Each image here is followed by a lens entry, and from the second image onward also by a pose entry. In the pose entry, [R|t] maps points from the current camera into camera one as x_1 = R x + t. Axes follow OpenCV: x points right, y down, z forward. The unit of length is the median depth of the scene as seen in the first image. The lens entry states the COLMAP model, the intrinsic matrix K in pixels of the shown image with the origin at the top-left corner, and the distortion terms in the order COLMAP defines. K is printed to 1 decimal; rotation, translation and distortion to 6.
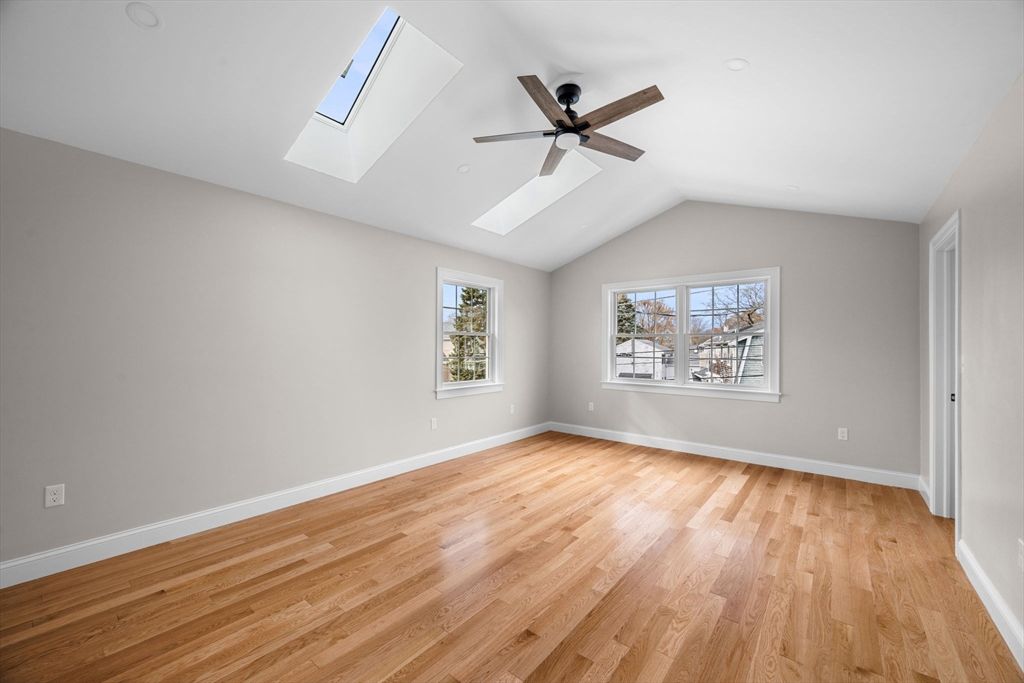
lens RADIAL K [[400.7, 0, 512.0], [0, 400.7, 341.5], [0, 0, 1]] dist [0.000682, 0.000119]
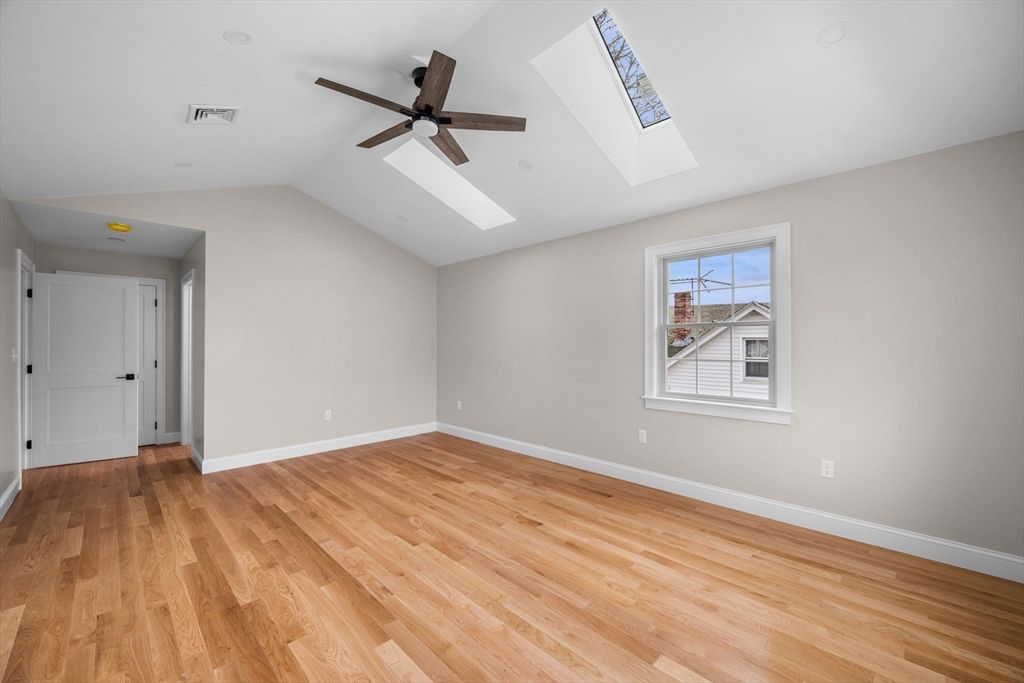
lens RADIAL K [[400.7, 0, 512.0], [0, 400.7, 341.5], [0, 0, 1]] dist [0.000682, 0.000119]
pose [[-0.095819, -0.010323, -0.995345, 0.998060], [0.014371, 0.999828, -0.011753, 0.017901], [0.995295, -0.015430, -0.095655, 1.213514]]
